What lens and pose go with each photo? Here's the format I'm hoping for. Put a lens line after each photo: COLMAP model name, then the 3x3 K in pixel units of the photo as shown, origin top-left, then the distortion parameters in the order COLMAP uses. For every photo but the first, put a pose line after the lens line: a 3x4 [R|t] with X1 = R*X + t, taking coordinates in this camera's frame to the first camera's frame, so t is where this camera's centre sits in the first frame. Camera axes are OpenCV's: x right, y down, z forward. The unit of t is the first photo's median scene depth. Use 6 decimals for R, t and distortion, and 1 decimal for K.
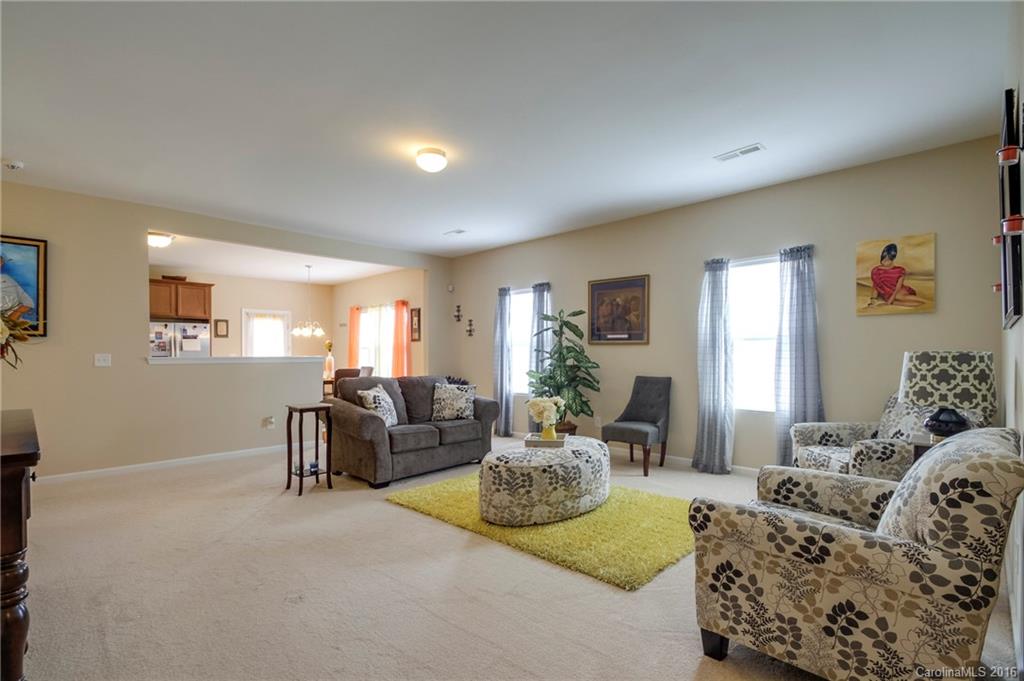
lens RADIAL K [[479.9, 0, 514.2], [0, 479.9, 357.9], [0, 0, 1]] dist [0.015924, -0.018049]
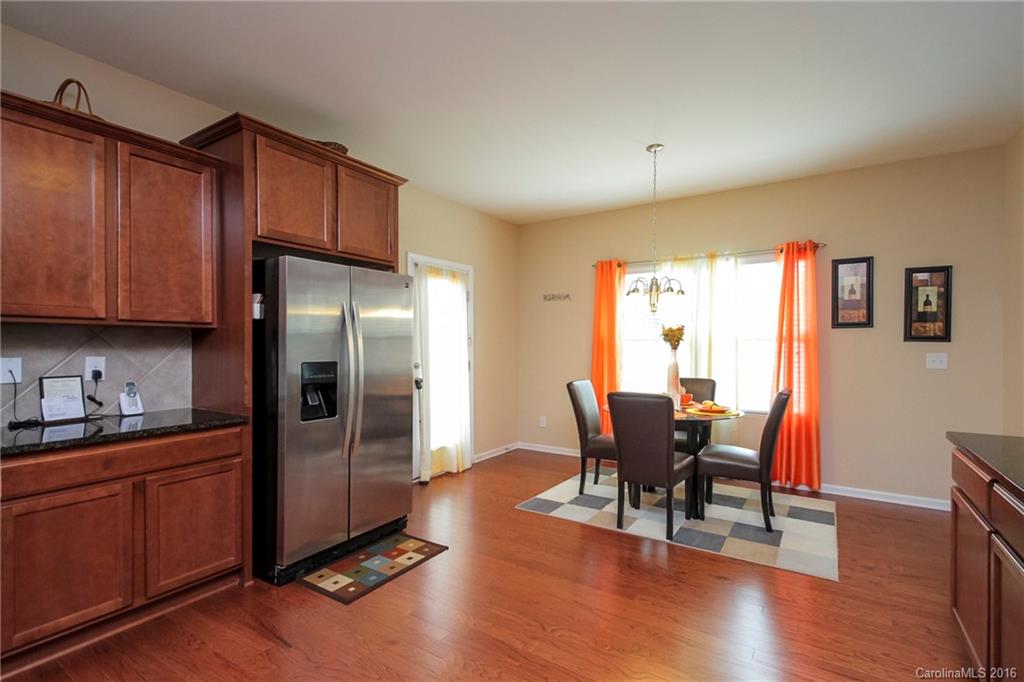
lens RADIAL K [[479.4, 0, 511.0], [0, 479.4, 346.5], [0, 0, 1]] dist [0.016395, -0.000059]
pose [[0.980475, 0.004768, 0.196585, -1.208977], [-0.003622, 0.999974, -0.006188, -0.023489], [-0.196610, 0.005355, 0.980467, 1.154572]]
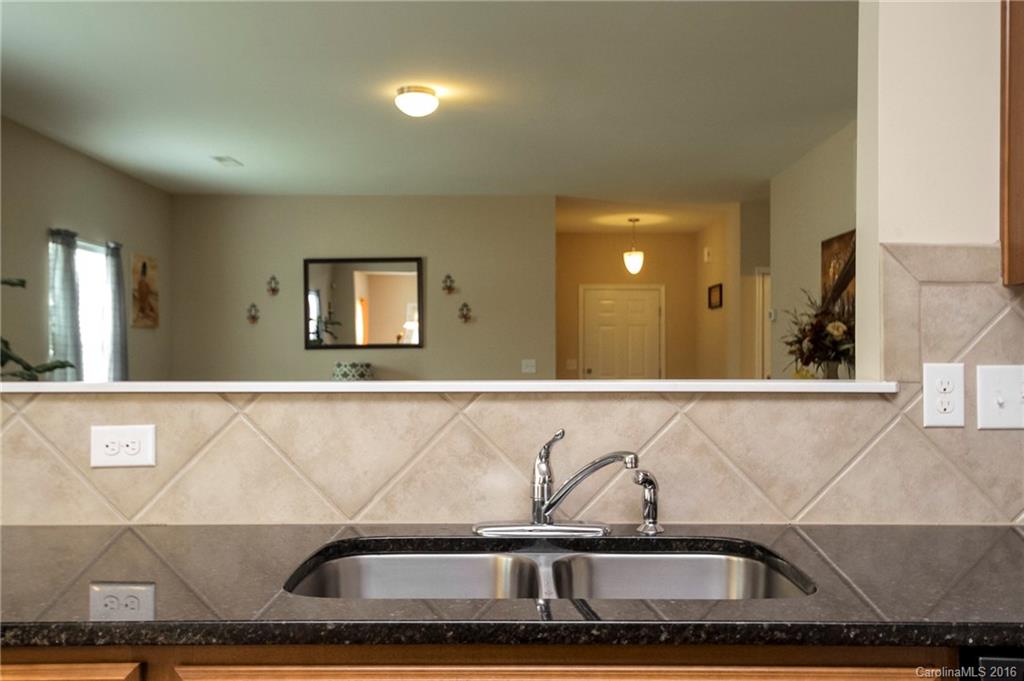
lens RADIAL K [[888.6, 0, 513.2], [0, 888.6, 365.8], [0, 0, 1]] dist [-0.004900, -0.000100]
pose [[-0.692274, -0.000179, 0.721635, -1.032694], [0.009470, 0.999912, 0.009333, -0.014360], [-0.721573, 0.013295, -0.692211, 1.526645]]
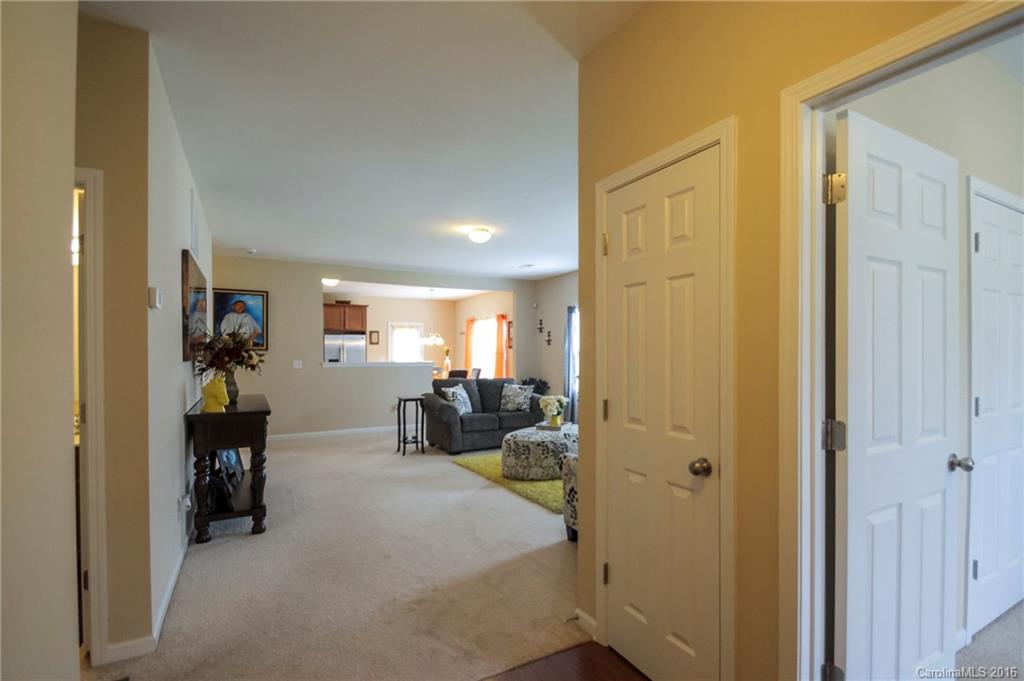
lens RADIAL K [[482.3, 0, 518.6], [0, 482.3, 355.5], [0, 0, 1]] dist [0.001160, 0.000102]
pose [[0.959594, 0.004993, -0.281345, 0.303381], [-0.004880, 0.999987, 0.001103, -0.032717], [0.281347, 0.000314, 0.959606, -0.333150]]
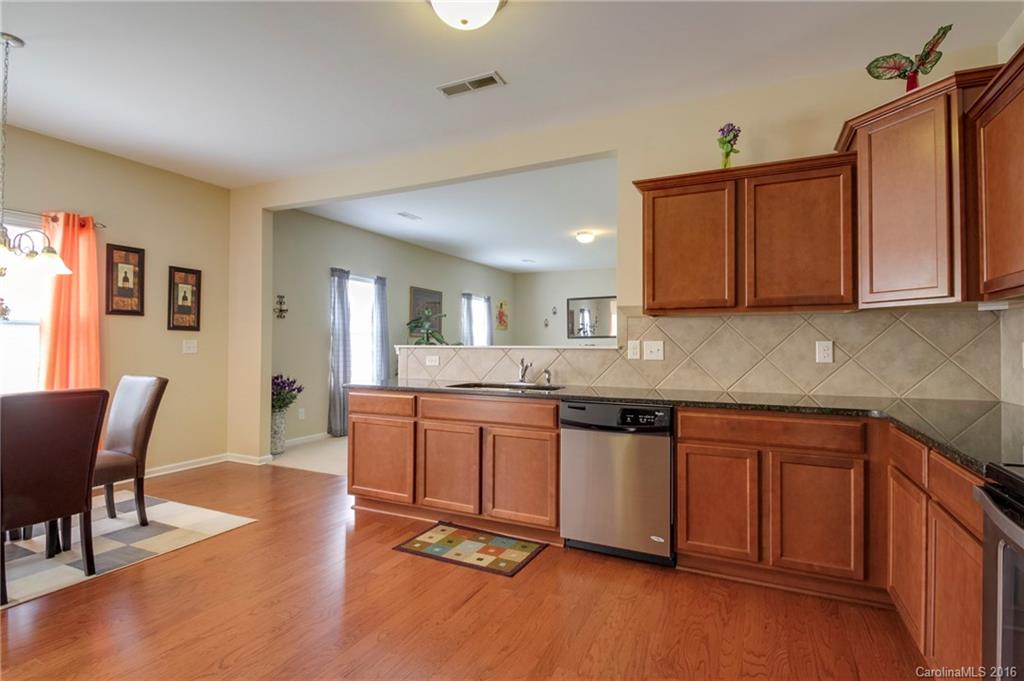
lens RADIAL K [[500.1, 0, 526.7], [0, 500.1, 338.2], [0, 0, 1]] dist [0.000569, 0.000043]
pose [[-0.331785, 0.015850, 0.943222, -1.549650], [0.006963, 0.999873, -0.014353, -0.003971], [-0.943329, 0.001805, -0.331853, 1.520740]]
